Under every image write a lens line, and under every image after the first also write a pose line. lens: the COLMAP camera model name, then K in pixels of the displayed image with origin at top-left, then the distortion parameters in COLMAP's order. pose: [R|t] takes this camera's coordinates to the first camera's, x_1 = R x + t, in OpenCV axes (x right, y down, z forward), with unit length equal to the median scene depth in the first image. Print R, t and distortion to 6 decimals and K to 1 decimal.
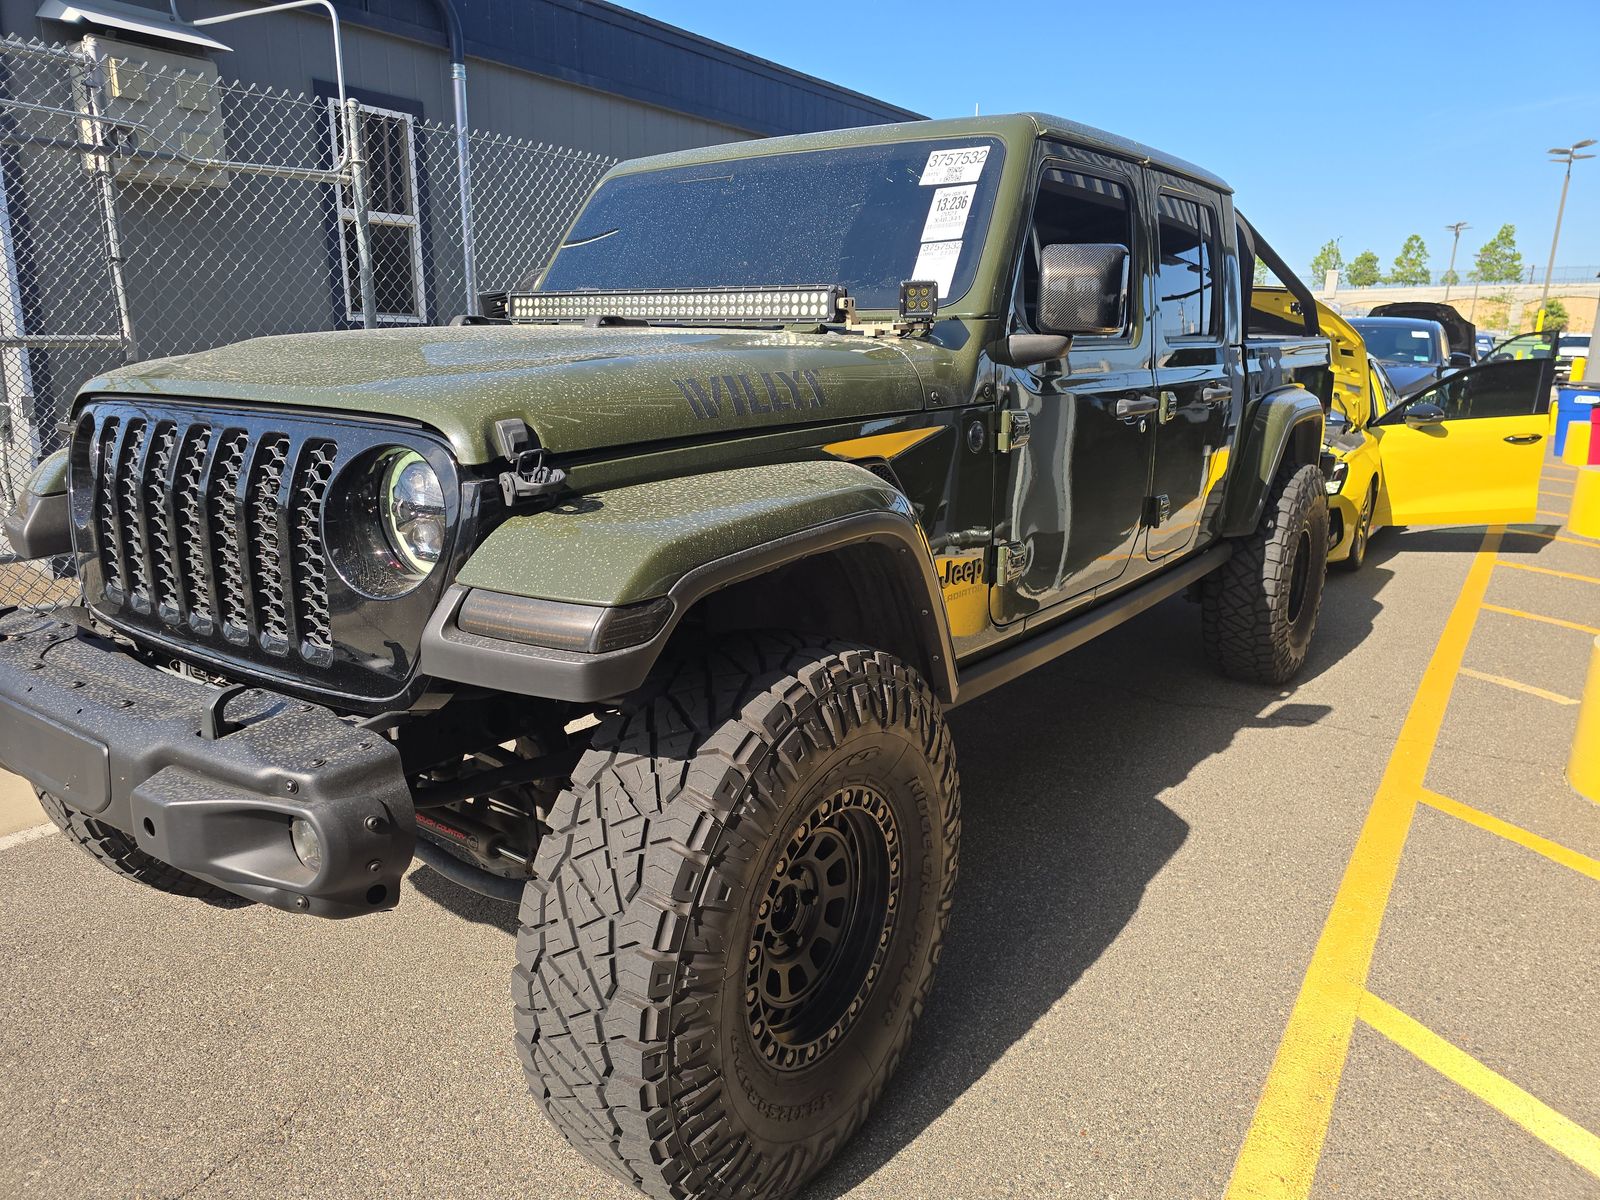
lens RADIAL K [[1048.0, 0, 800.0], [0, 1048.0, 600.0], [0, 0, 1]] dist [0.069375, -0.057759]
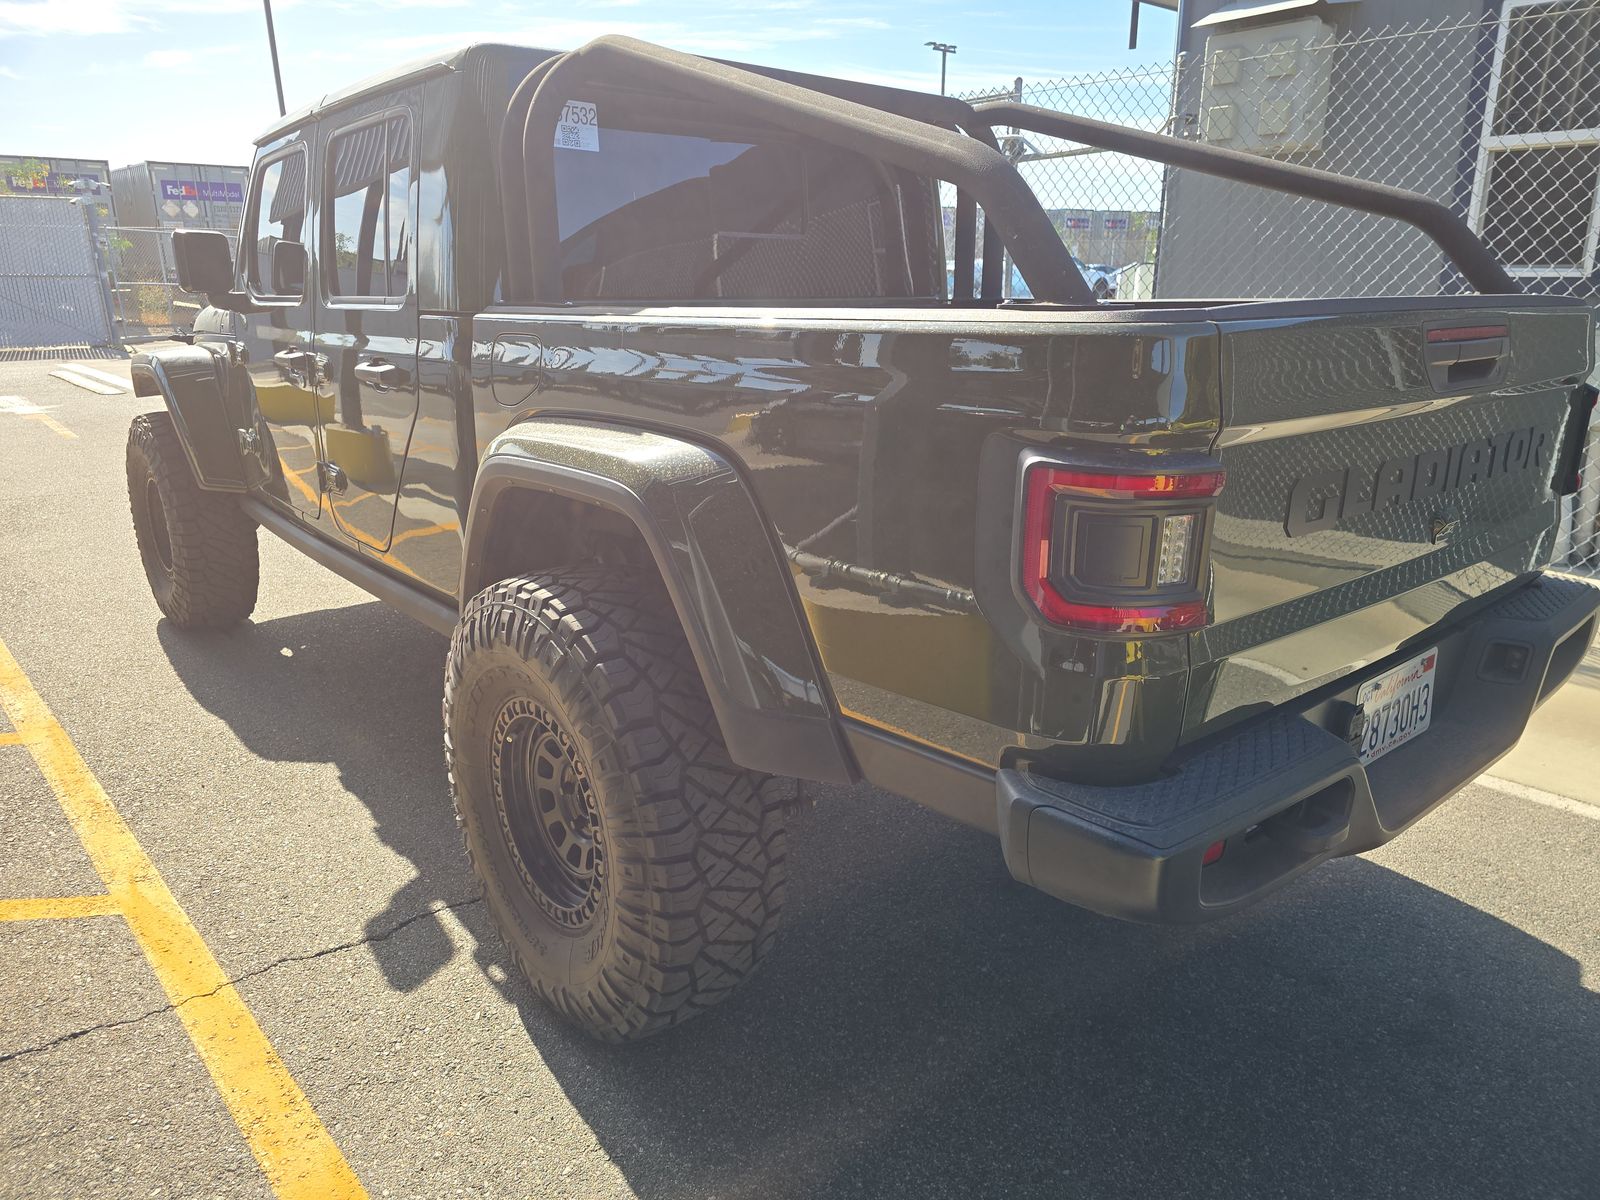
lens RADIAL K [[1048.0, 0, 800.0], [0, 1048.0, 600.0], [0, 0, 1]] dist [0.069375, -0.057759]
pose [[-0.222301, 0.259070, -0.939928, 0.968264], [-0.243116, 0.918869, 0.310764, -0.313630], [0.944181, 0.297594, -0.141281, 1.291231]]
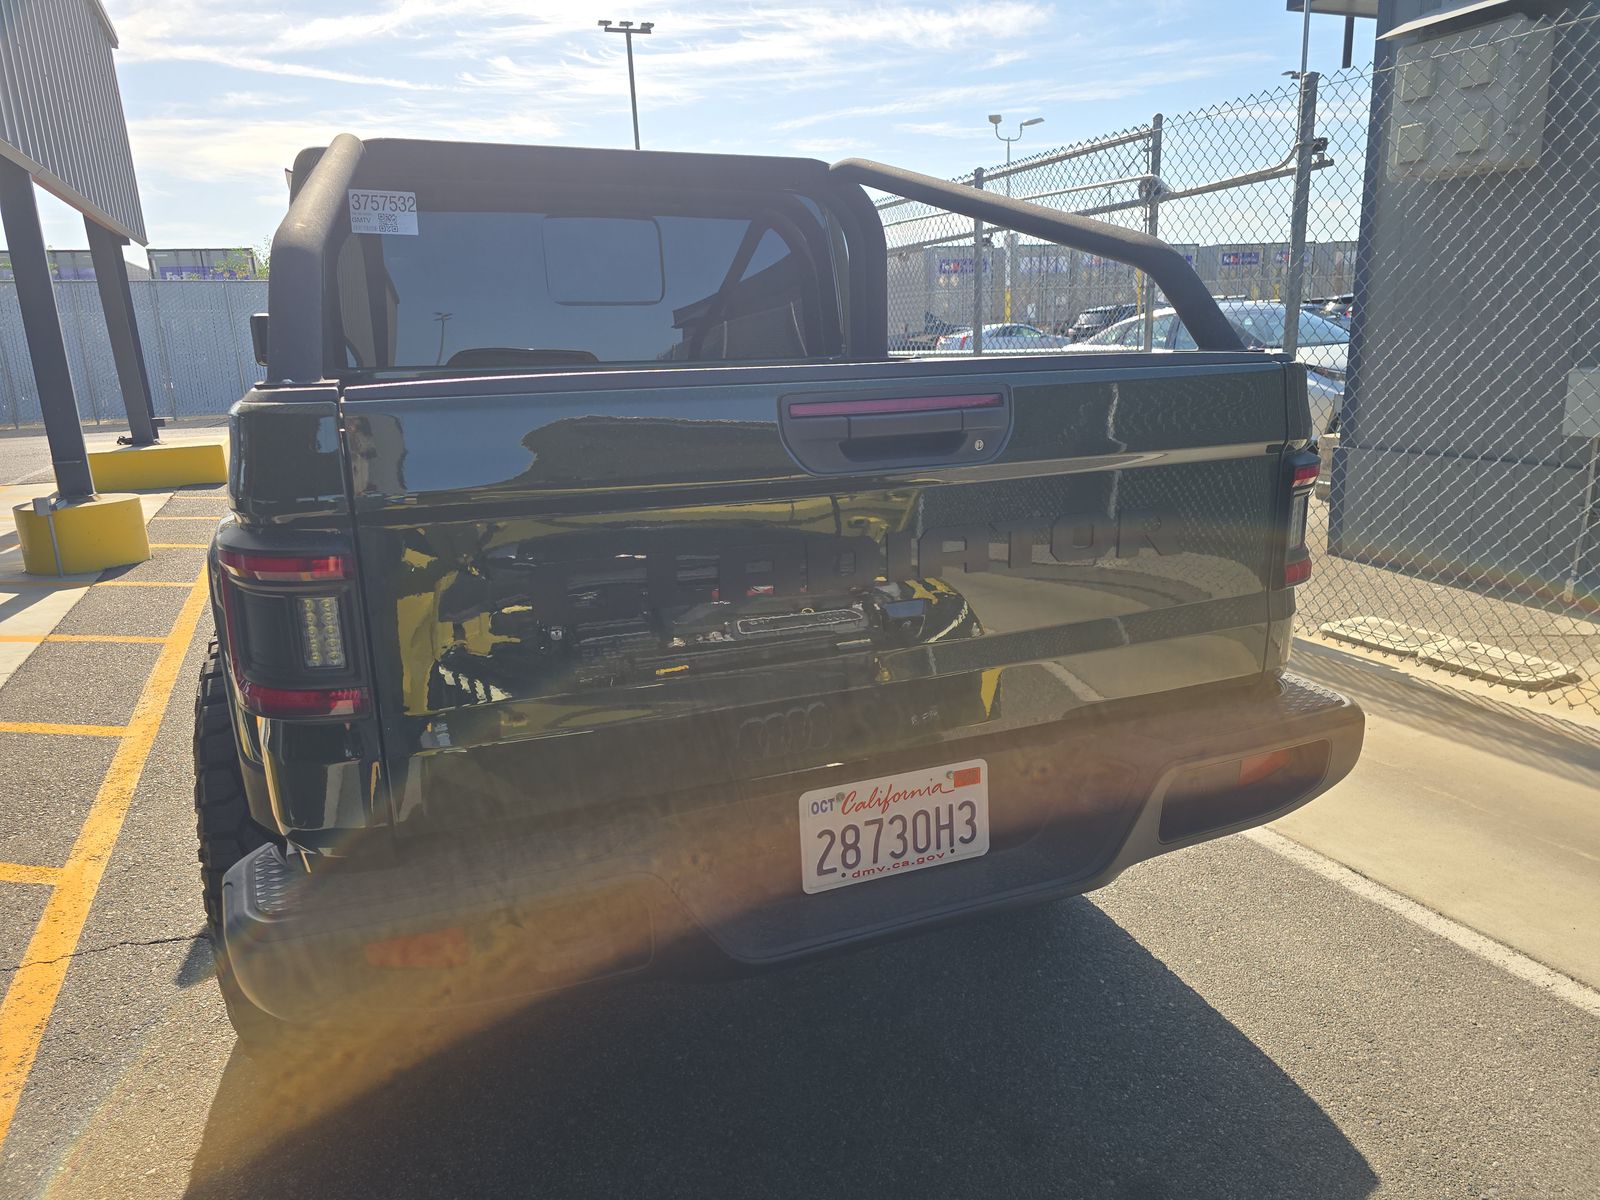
lens RADIAL K [[1061.6, 0, 800.0], [0, 1061.6, 600.0], [0, 0, 1]] dist [0.006884, 0.004067]
pose [[-0.510211, 0.198416, -0.836849, 0.832170], [-0.192911, 0.921829, 0.336179, -0.392547], [0.838134, 0.332960, -0.432051, 1.585740]]
